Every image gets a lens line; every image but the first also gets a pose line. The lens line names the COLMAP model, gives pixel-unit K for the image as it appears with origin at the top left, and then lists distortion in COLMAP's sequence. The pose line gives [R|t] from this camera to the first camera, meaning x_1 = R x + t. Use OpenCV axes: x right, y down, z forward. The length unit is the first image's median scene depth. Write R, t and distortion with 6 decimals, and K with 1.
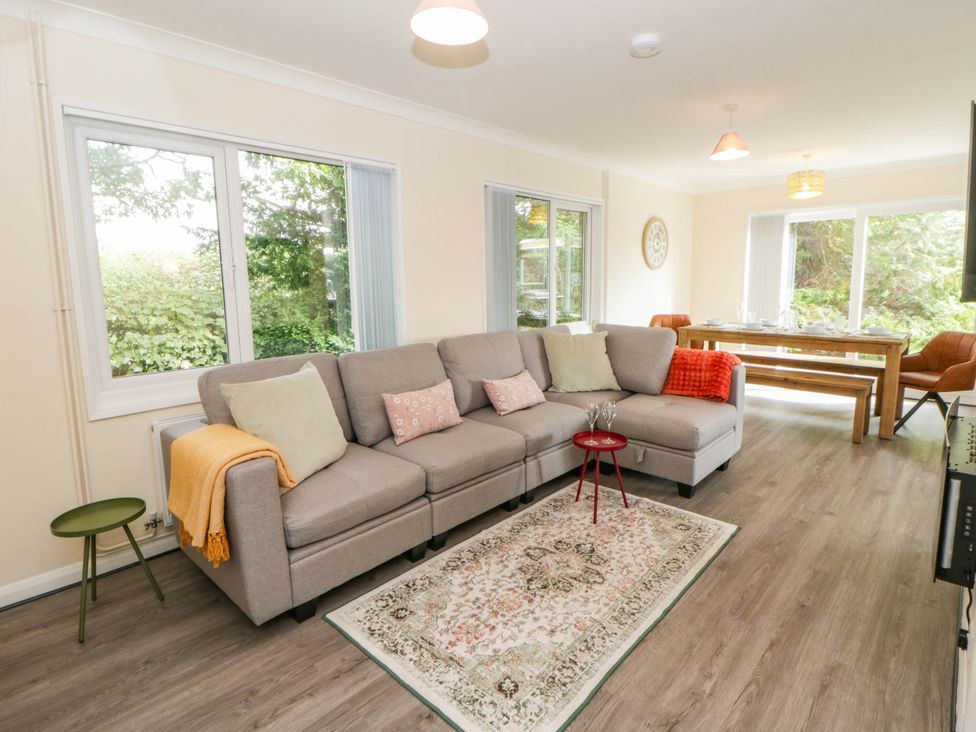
lens RADIAL K [[525.2, 0, 492.7], [0, 525.2, 368.5], [0, 0, 1]] dist [-0.005556, -0.009790]
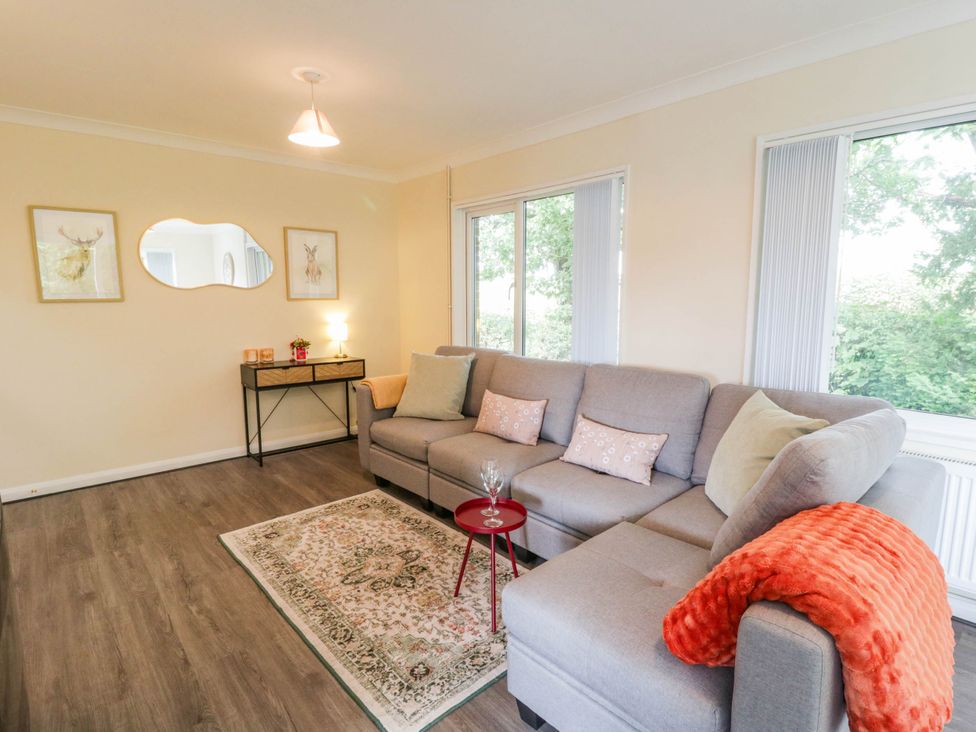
lens RADIAL K [[525.2, 0, 492.8], [0, 525.2, 363.8], [0, 0, 1]] dist [-0.005556, -0.009790]
pose [[-0.103366, 0.142934, -0.984320, 1.229587], [-0.173445, 0.971868, 0.159340, -0.252563], [0.979404, 0.187196, -0.075667, 1.383064]]
